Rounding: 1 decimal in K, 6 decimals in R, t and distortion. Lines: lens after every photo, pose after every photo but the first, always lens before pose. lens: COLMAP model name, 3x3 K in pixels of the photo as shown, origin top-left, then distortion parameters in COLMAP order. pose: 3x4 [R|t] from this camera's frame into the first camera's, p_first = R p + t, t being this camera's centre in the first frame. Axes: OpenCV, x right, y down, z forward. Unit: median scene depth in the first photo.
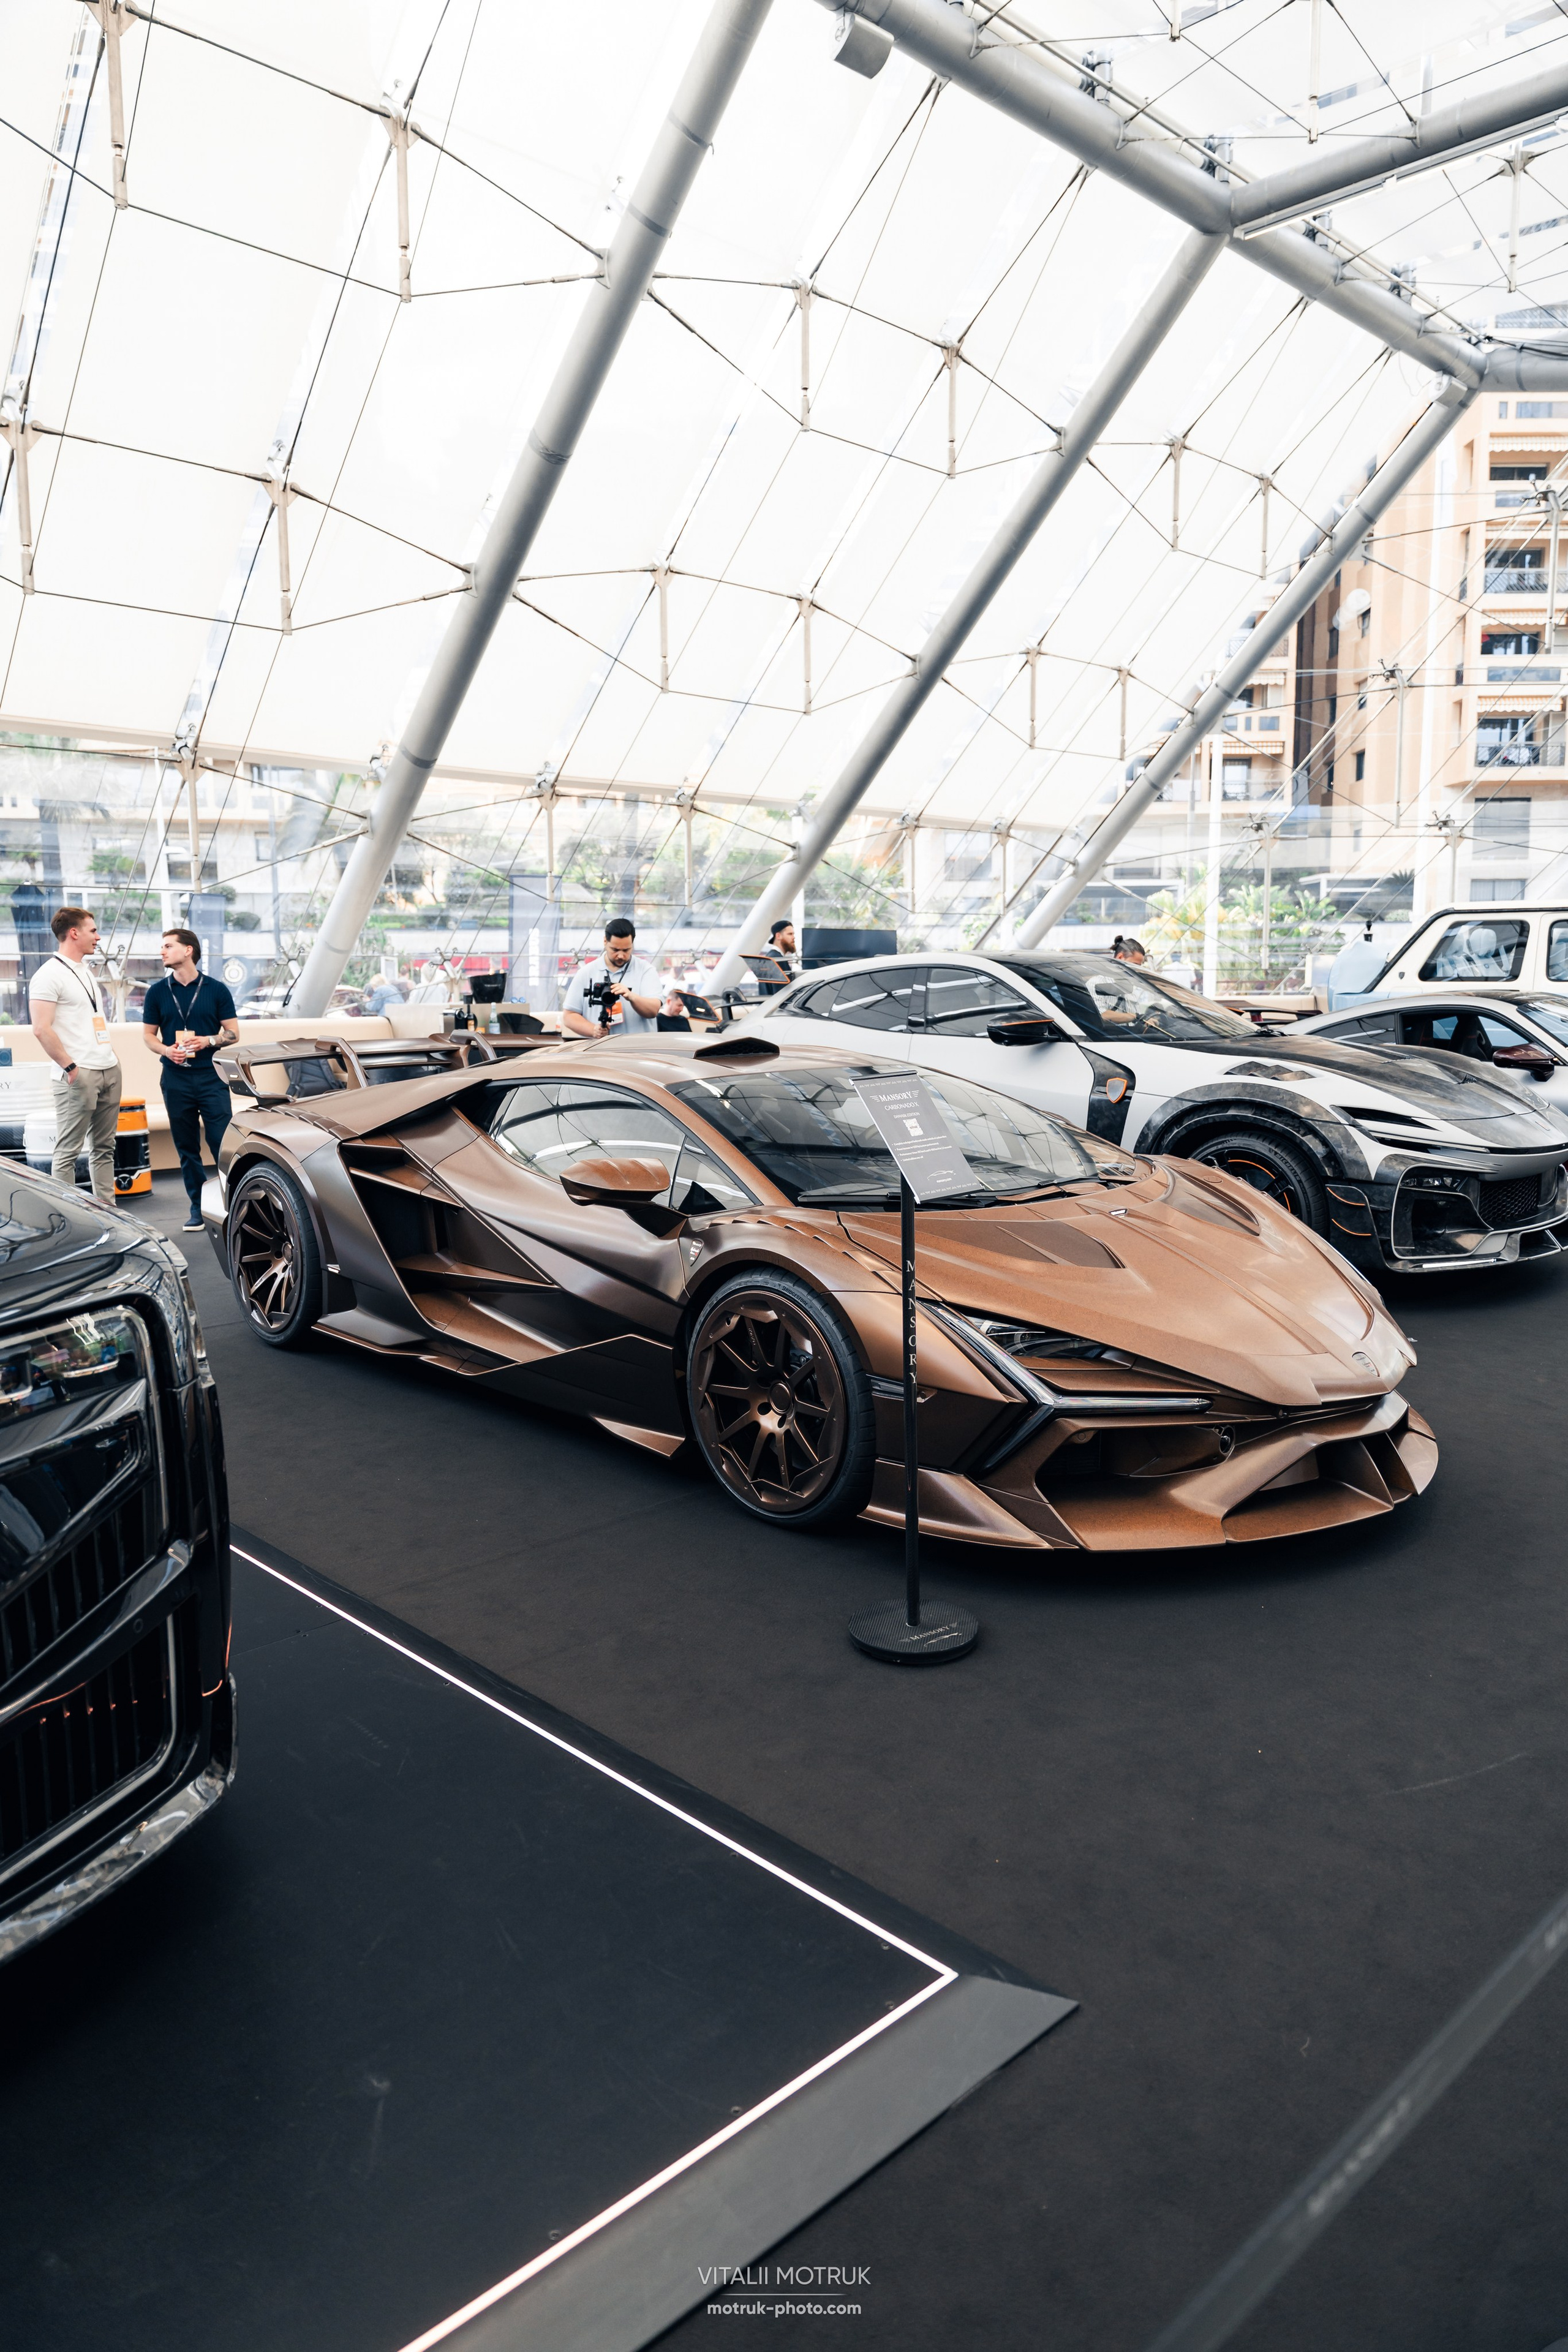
lens RADIAL K [[1592.0, 0, 784.0], [0, 1592.0, 1176.0], [0, 0, 1]] dist [0.000122, 0.000369]
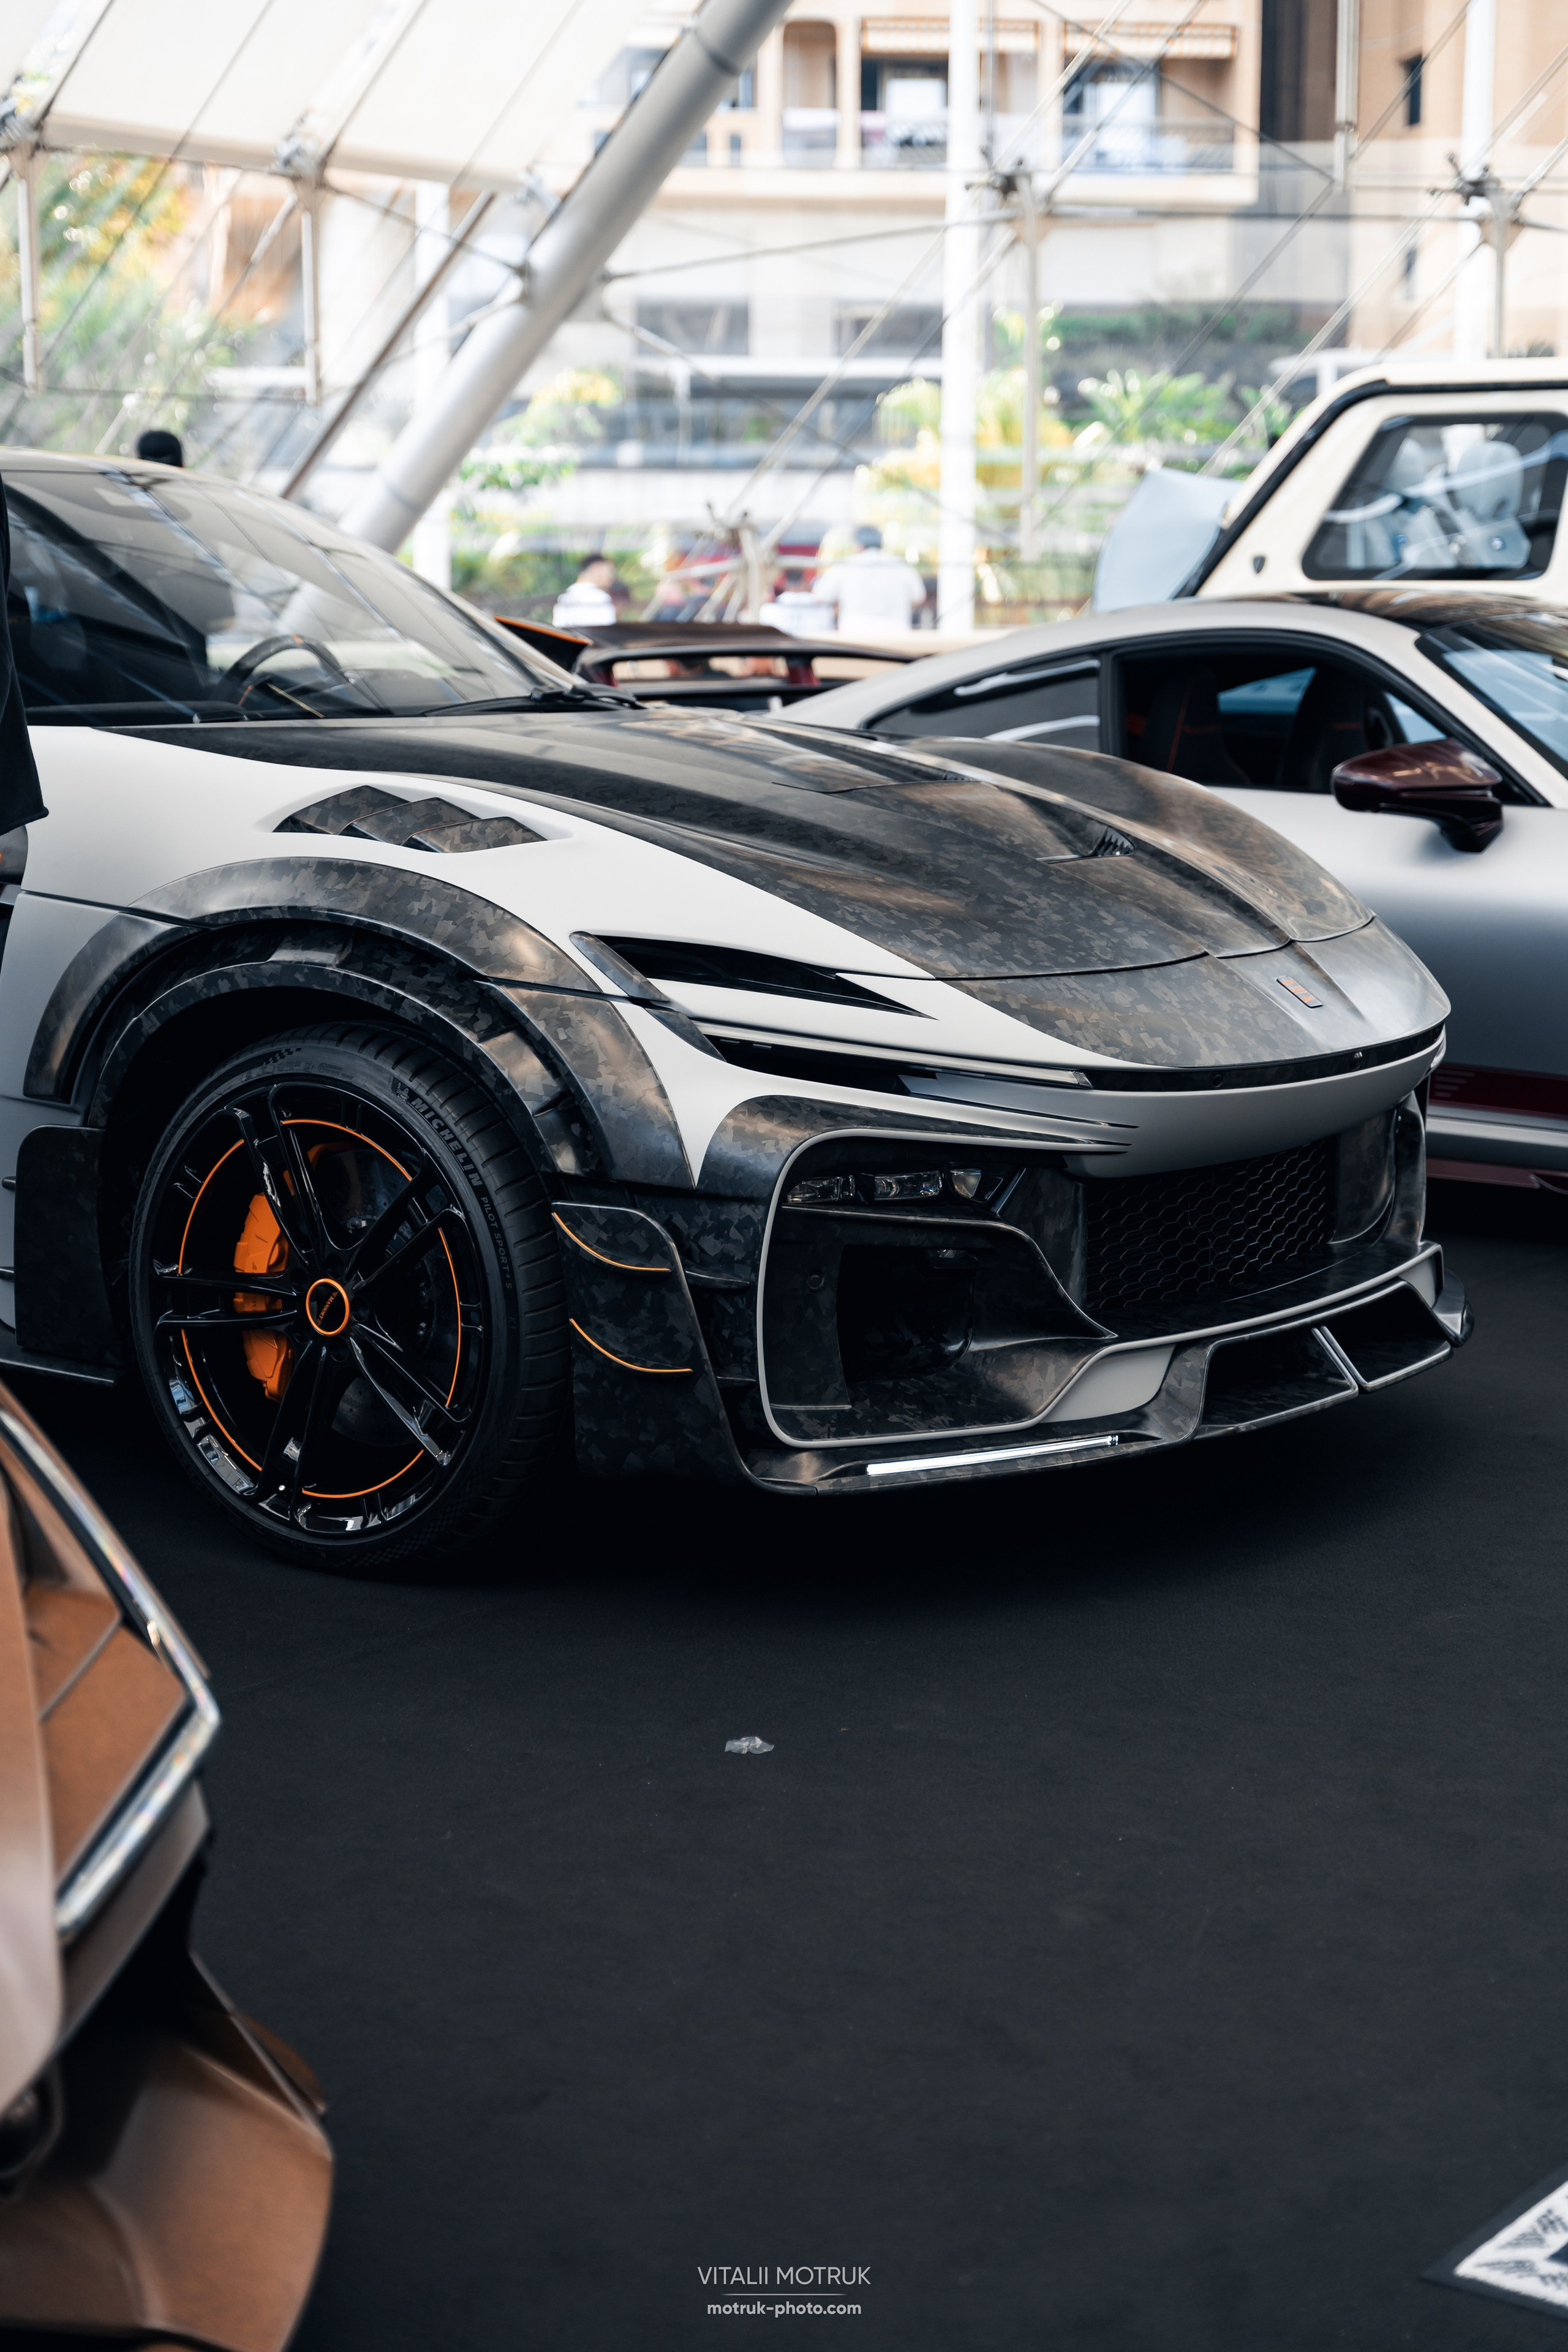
lens RADIAL K [[3905.7, 0, 784.0], [0, 3905.7, 1176.0], [0, 0, 1]] dist [-0.011343, 0.013769]
pose [[0.985422, -0.017759, 0.169201, 0.259966], [0.014230, 0.999656, 0.022047, -0.014837], [-0.169534, -0.019318, 0.985335, 0.278322]]
